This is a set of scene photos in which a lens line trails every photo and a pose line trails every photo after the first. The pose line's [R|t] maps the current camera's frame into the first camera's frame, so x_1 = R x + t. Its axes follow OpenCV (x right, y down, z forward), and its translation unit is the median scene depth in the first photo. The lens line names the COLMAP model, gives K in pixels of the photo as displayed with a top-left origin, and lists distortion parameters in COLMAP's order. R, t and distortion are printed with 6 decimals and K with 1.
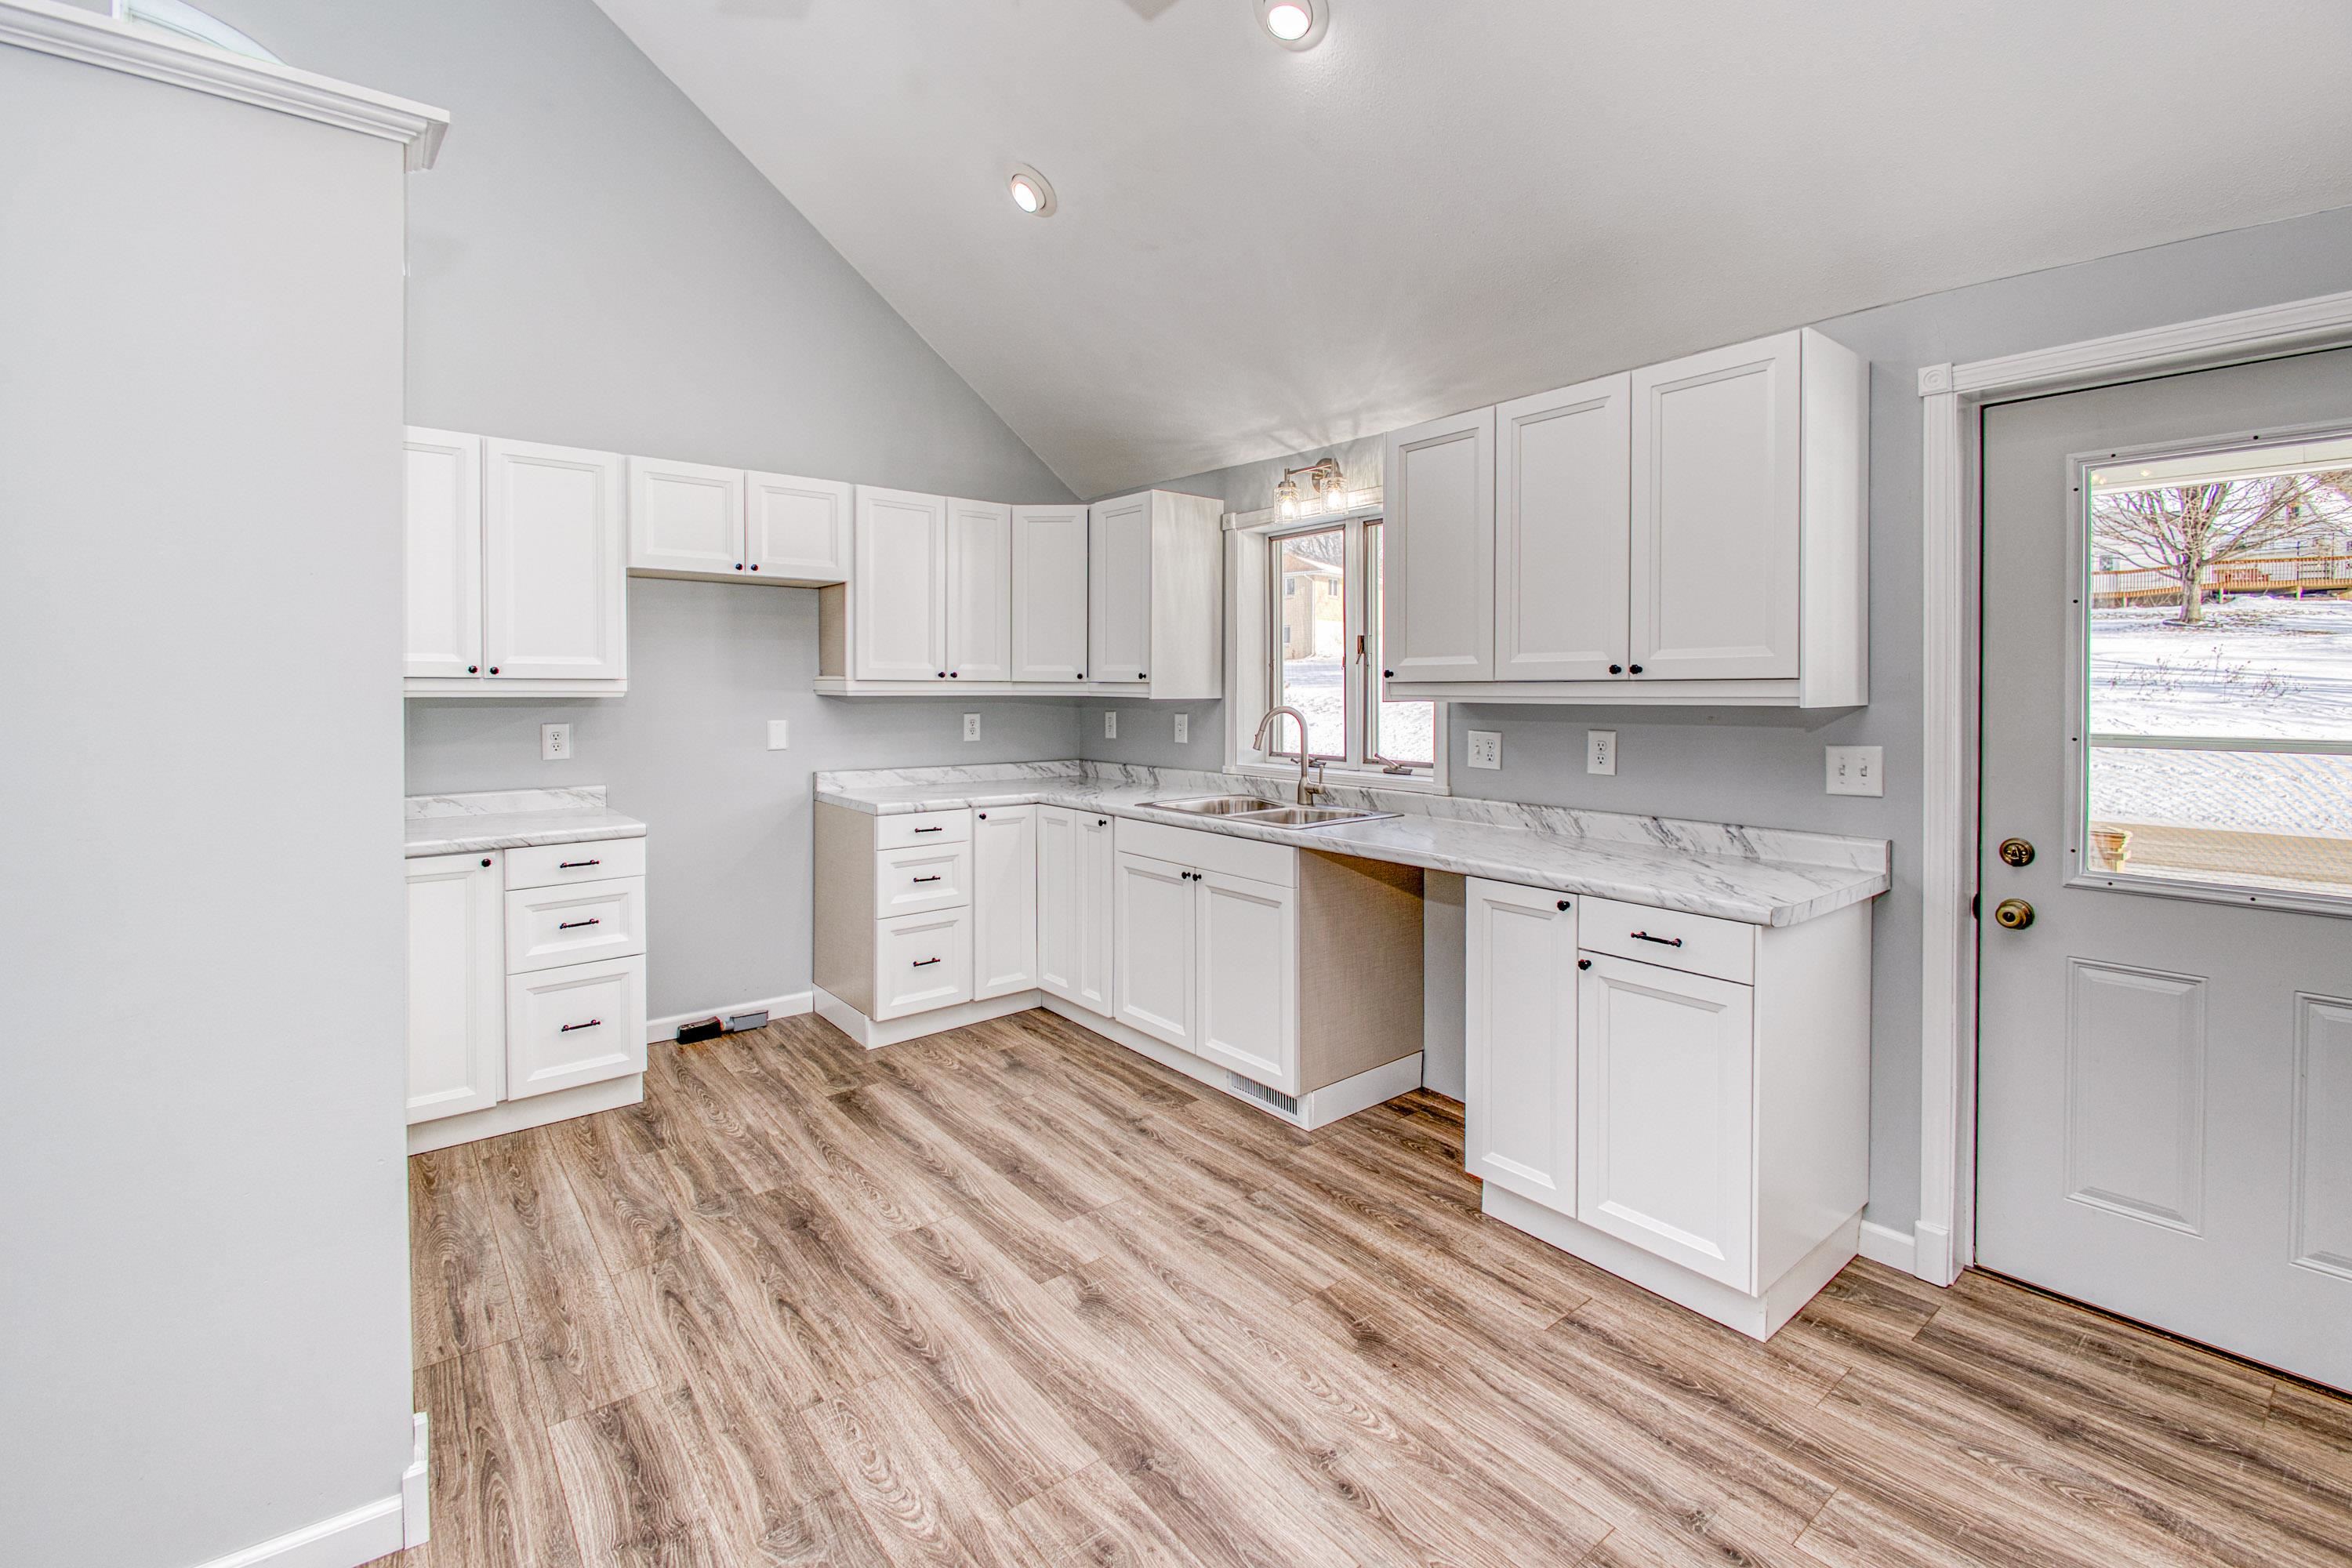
lens RADIAL K [[1046.1, 0, 1222.4], [0, 1046.1, 706.4], [0, 0, 1]] dist [0.032229, -0.023604]
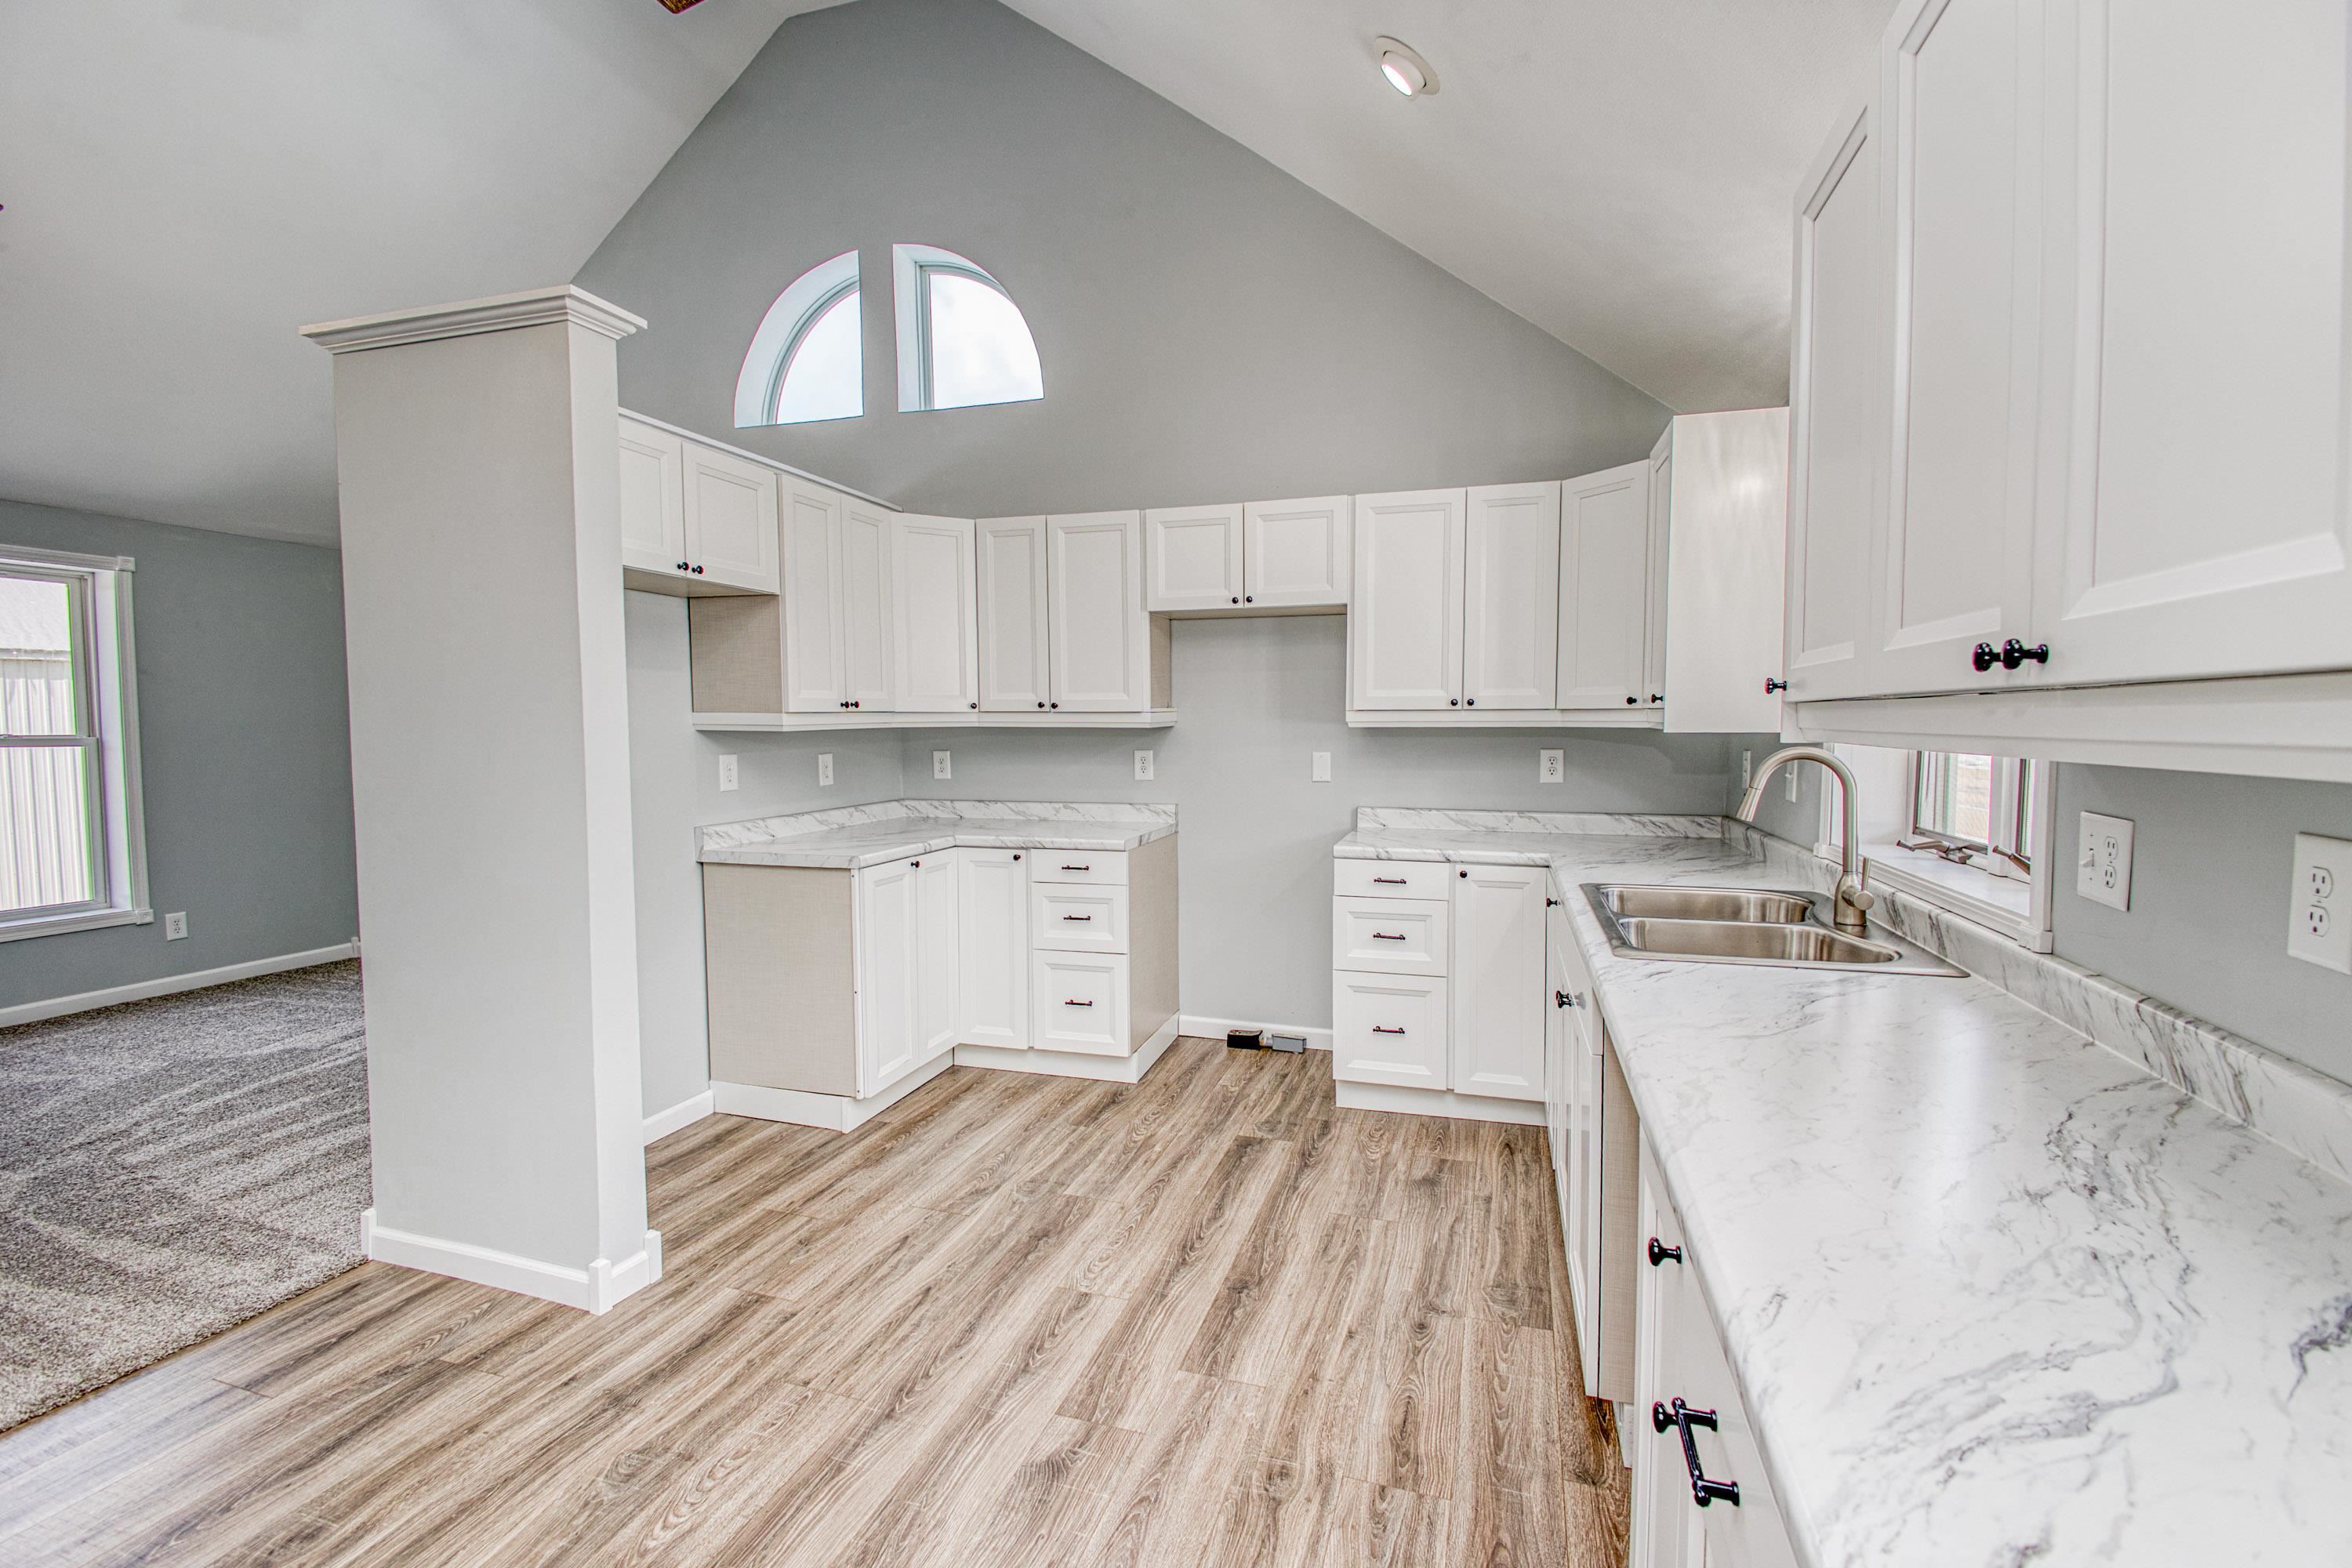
lens RADIAL K [[1029.5, 0, 1176.0], [0, 1029.5, 784.0], [0, 0, 1]] dist [0.028737, -0.029168]
pose [[0.526018, 0.050408, -0.848978, 0.417592], [-0.010619, 0.998553, 0.052709, -0.007488], [0.850407, -0.018710, 0.525792, 0.476502]]
